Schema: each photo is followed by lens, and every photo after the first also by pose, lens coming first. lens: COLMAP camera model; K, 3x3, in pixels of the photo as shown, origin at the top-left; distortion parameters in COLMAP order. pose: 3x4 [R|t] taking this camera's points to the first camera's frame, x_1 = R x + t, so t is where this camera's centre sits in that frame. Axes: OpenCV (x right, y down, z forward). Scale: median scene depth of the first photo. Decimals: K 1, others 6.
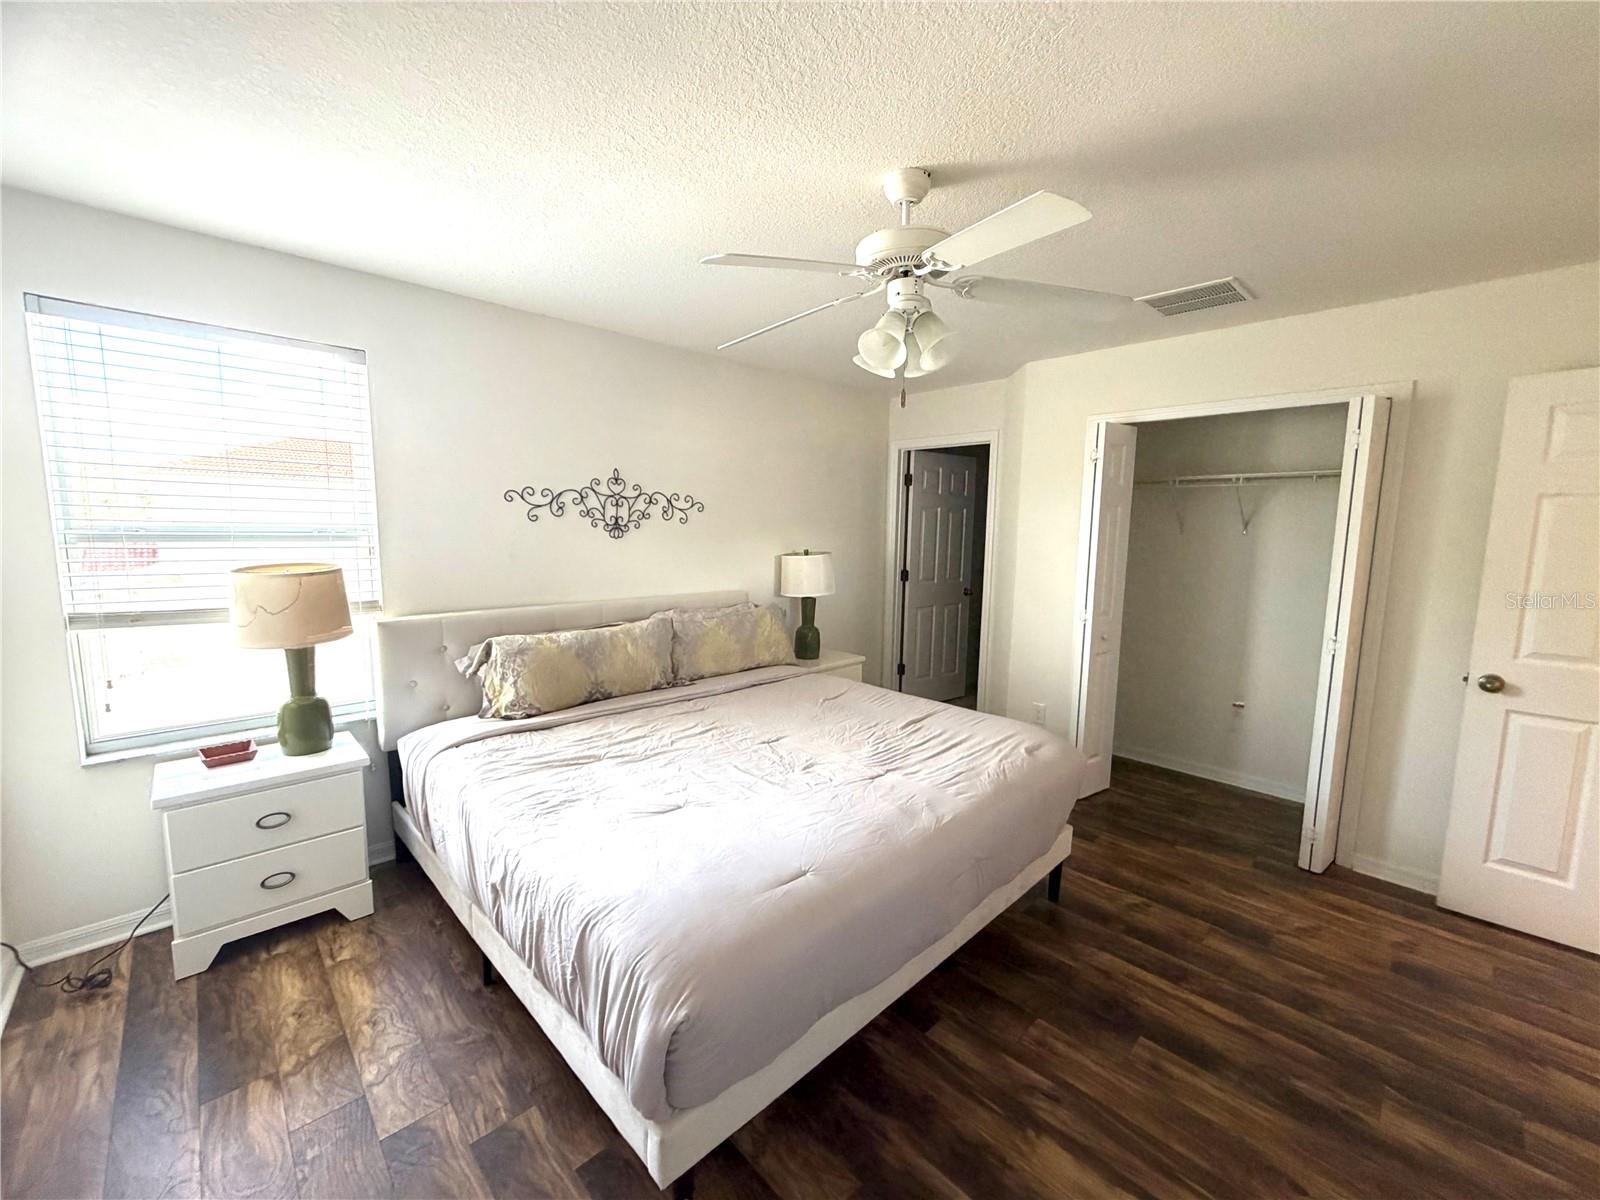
lens RADIAL K [[641.5, 0, 797.3], [0, 641.5, 597.7], [0, 0, 1]] dist [-0.002914, 0.000159]
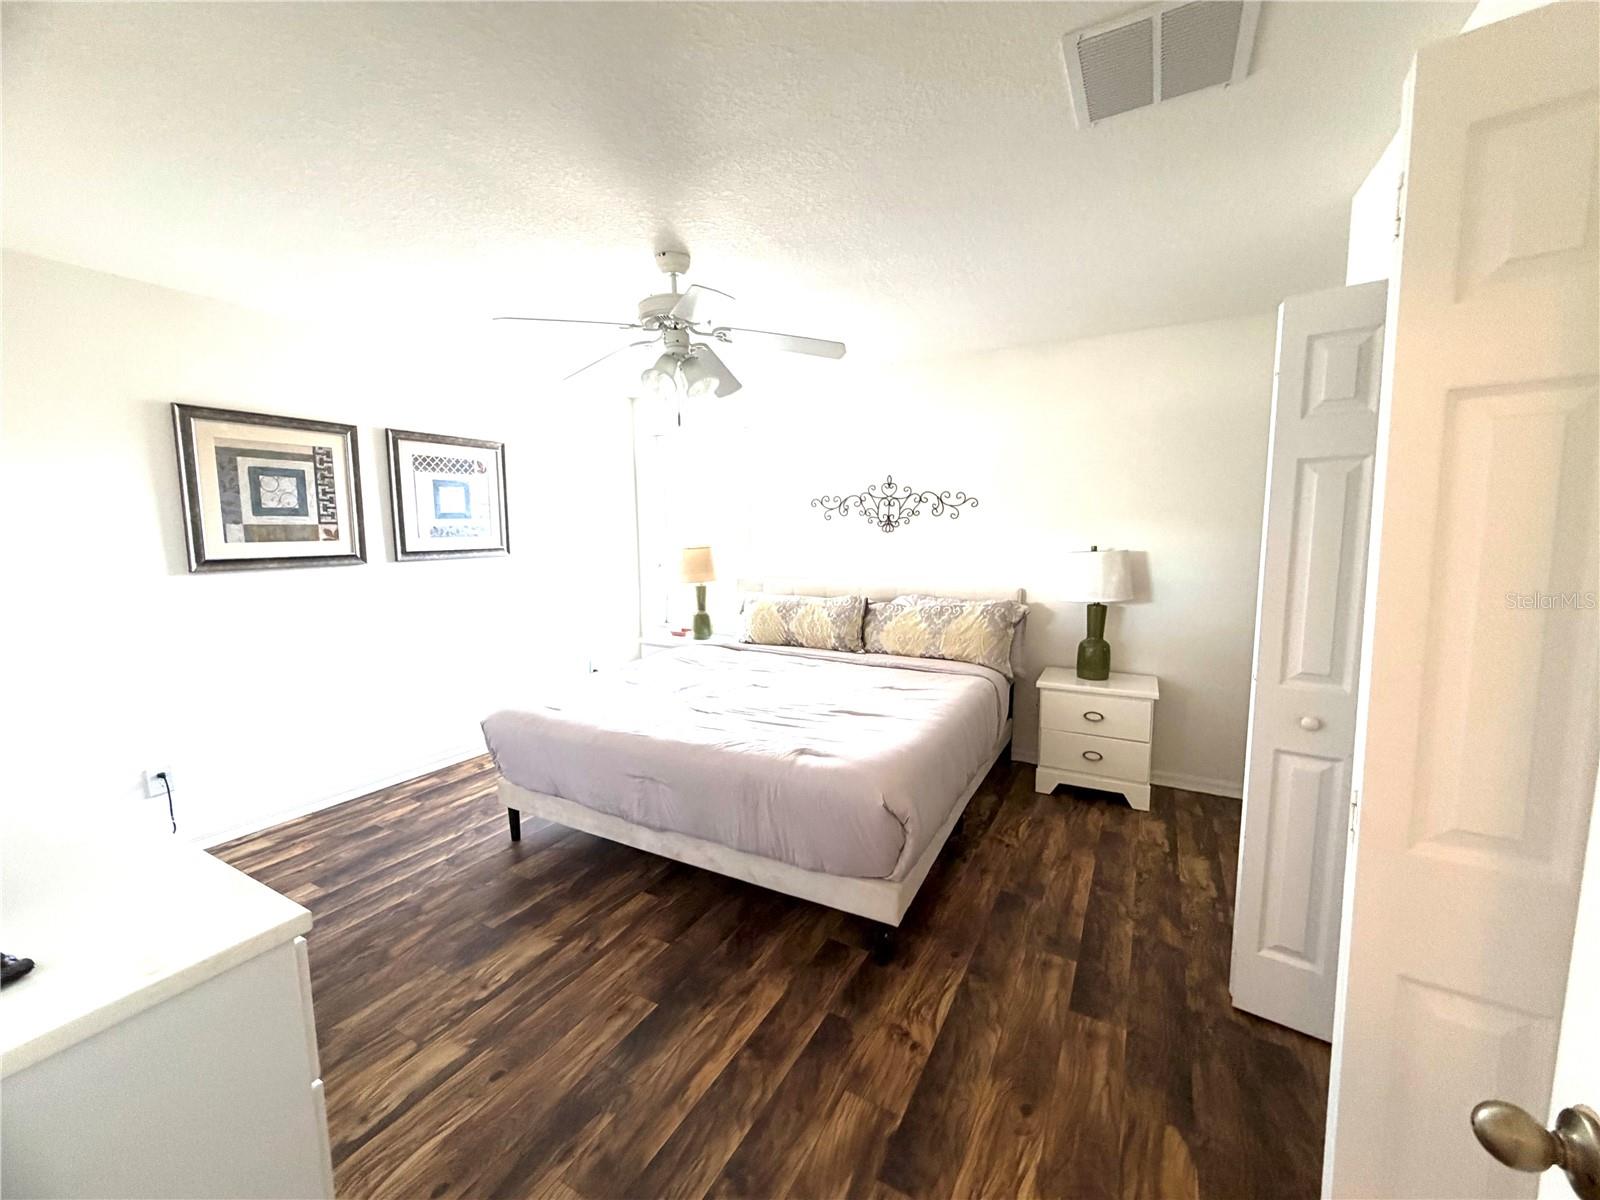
lens RADIAL K [[641.5, 0, 794.2], [0, 641.5, 599.9], [0, 0, 1]] dist [-0.002914, 0.000159]
pose [[0.295513, 0.093923, -0.950711, 0.884123], [-0.095480, 0.993076, 0.068431, -0.032675], [0.950556, 0.070551, 0.302434, 0.492707]]
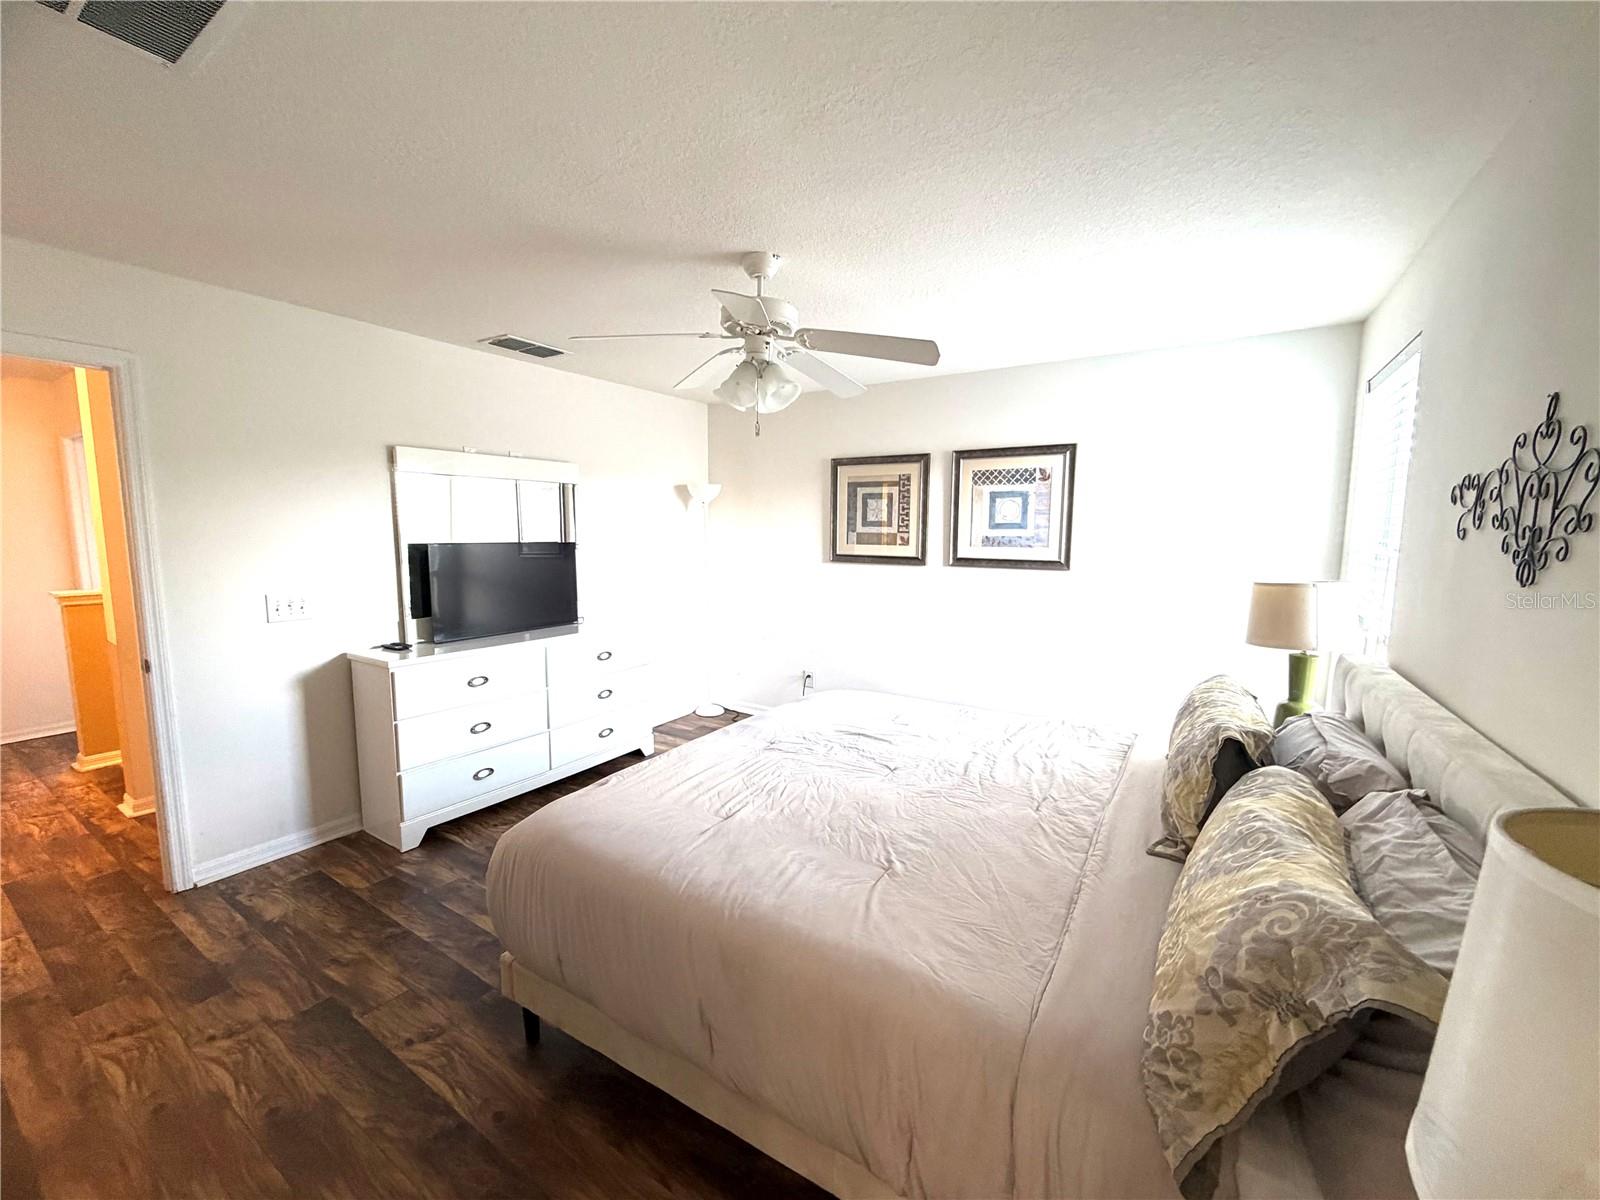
lens RADIAL K [[641.5, 0, 791.7], [0, 641.5, 598.3], [0, 0, 1]] dist [-0.002914, 0.000159]
pose [[-0.972772, 0.001662, -0.231756, 0.226307], [-0.048829, 0.976058, 0.211958, -0.149100], [0.226560, 0.217503, -0.949401, 1.319158]]
